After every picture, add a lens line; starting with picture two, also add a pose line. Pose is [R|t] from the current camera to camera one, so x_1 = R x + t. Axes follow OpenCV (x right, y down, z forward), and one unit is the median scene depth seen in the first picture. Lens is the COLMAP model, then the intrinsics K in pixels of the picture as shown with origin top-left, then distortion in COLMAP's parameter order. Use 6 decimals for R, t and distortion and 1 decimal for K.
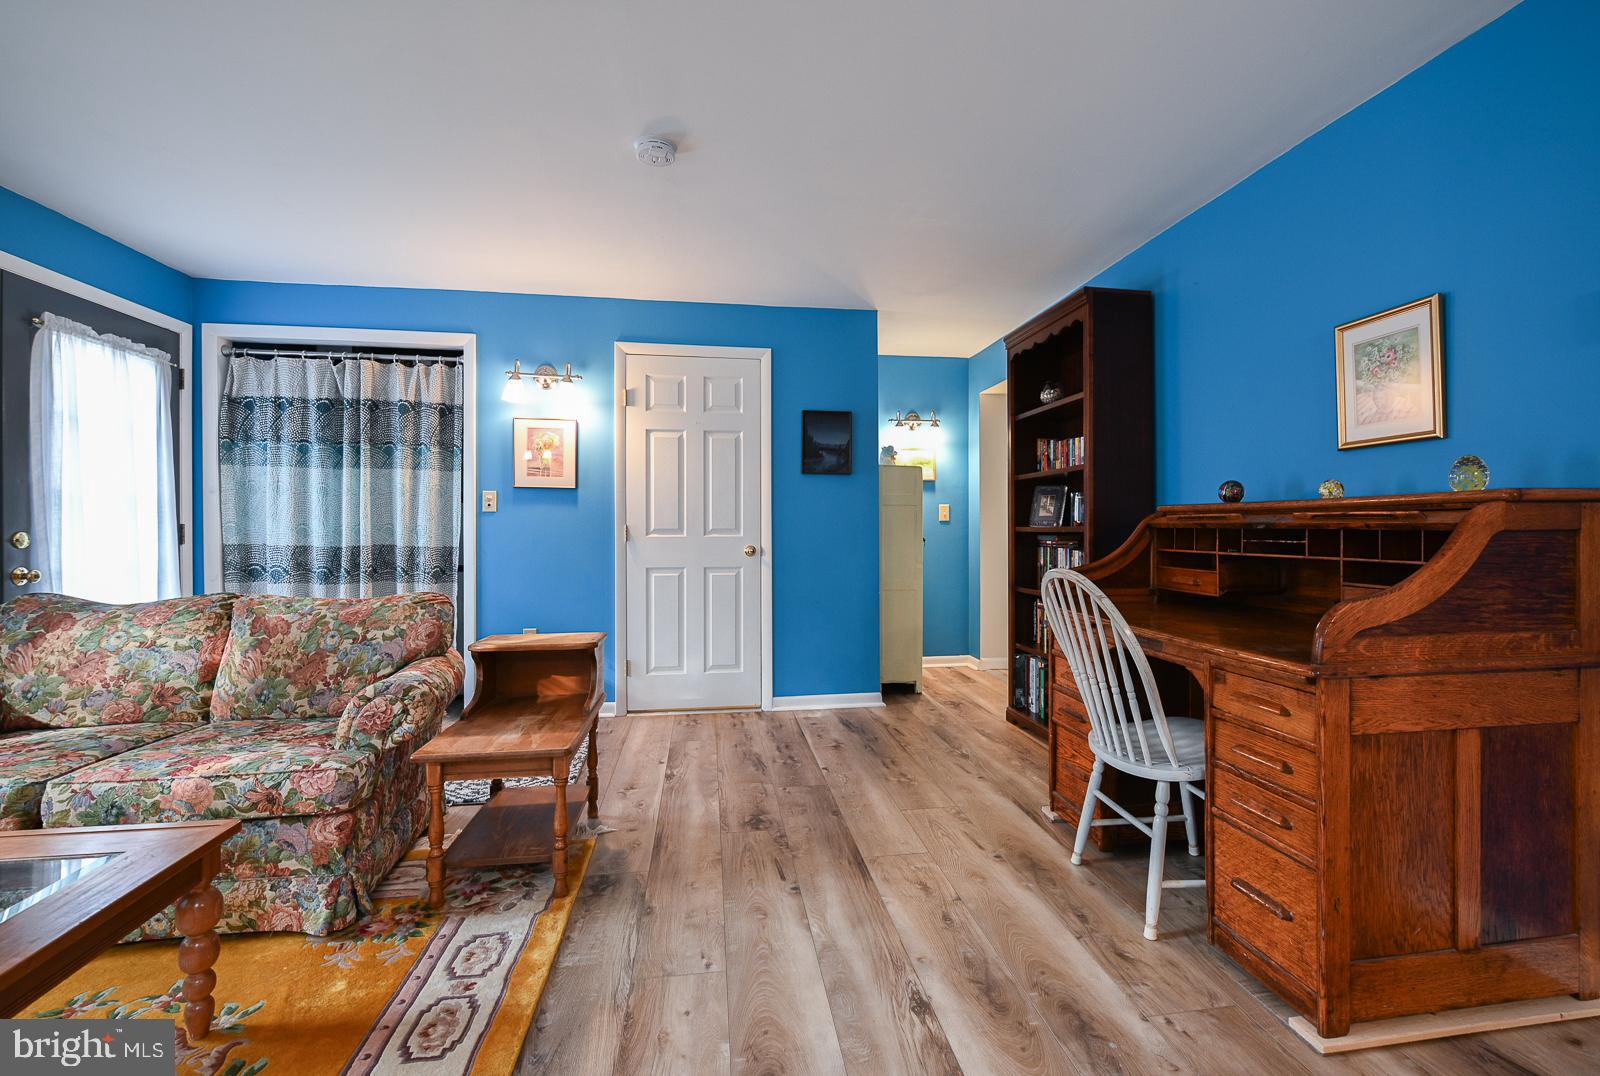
lens RADIAL K [[703.5, 0, 806.8], [0, 703.5, 520.7], [0, 0, 1]] dist [-0.001500, -0.000451]
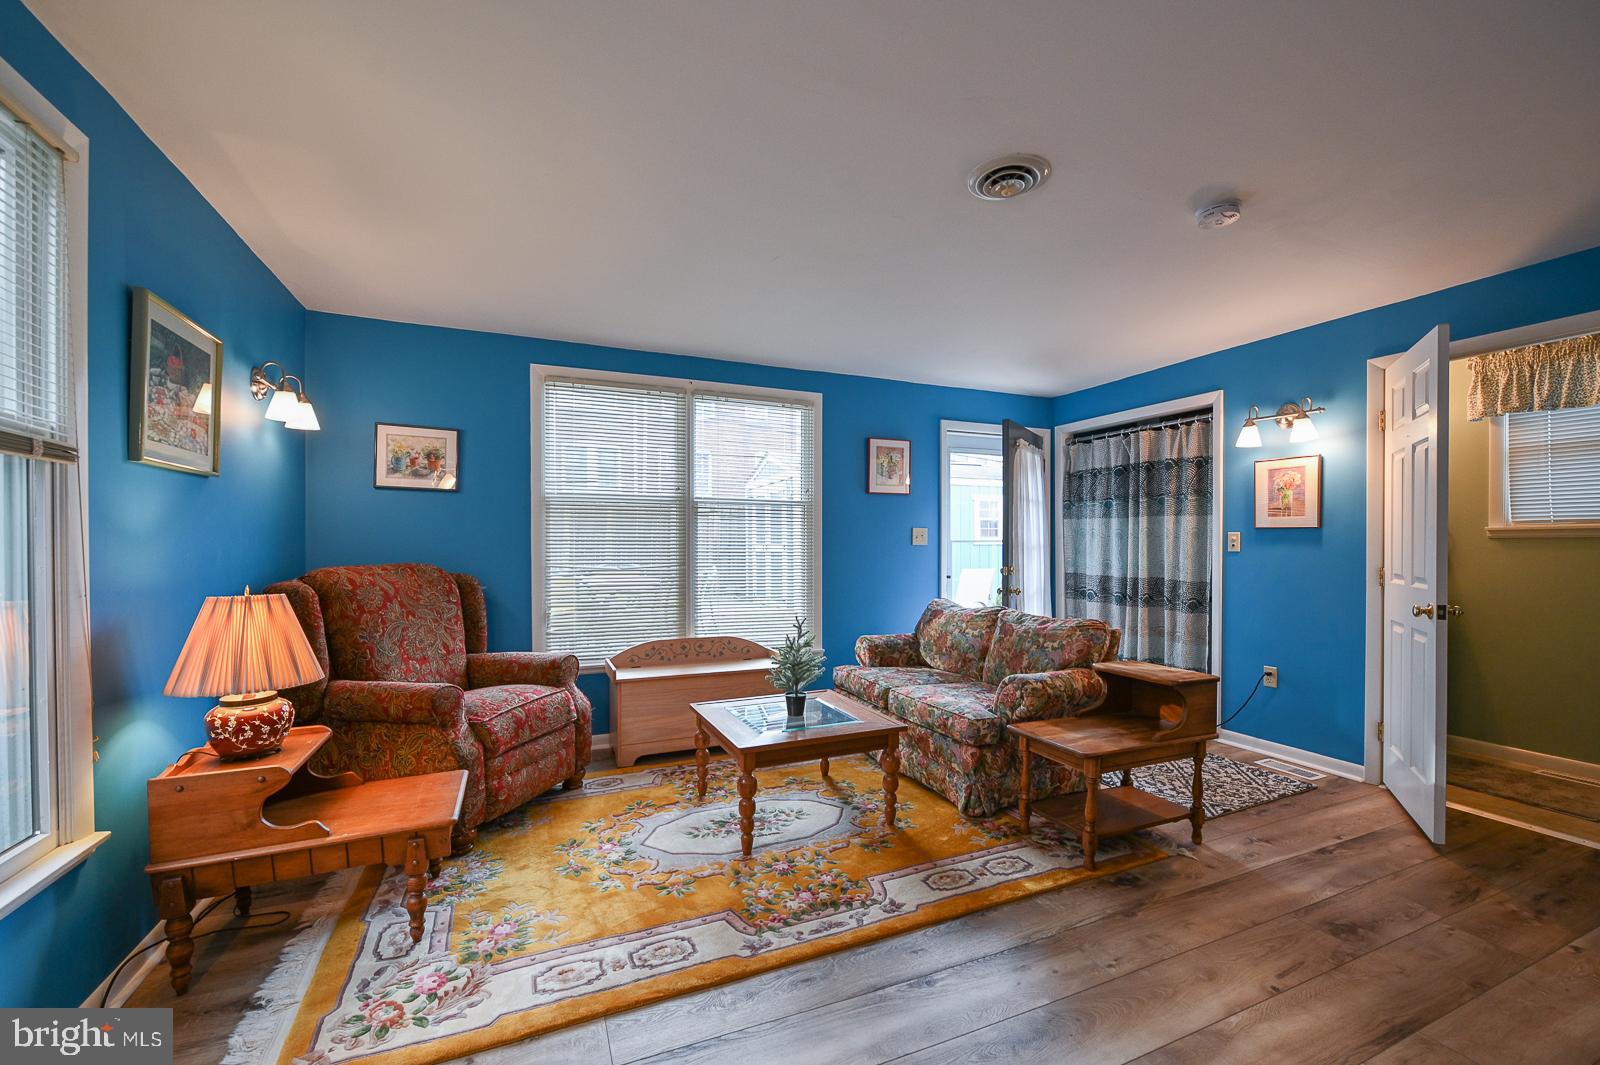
lens RADIAL K [[647.4, 0, 801.7], [0, 647.4, 542.7], [0, 0, 1]] dist [-0.002264, 0.000199]
pose [[0.252476, -0.004604, -0.967592, 0.348856], [0.011889, 0.999928, -0.001656, -0.033275], [0.967530, -0.011086, 0.252512, 0.109120]]
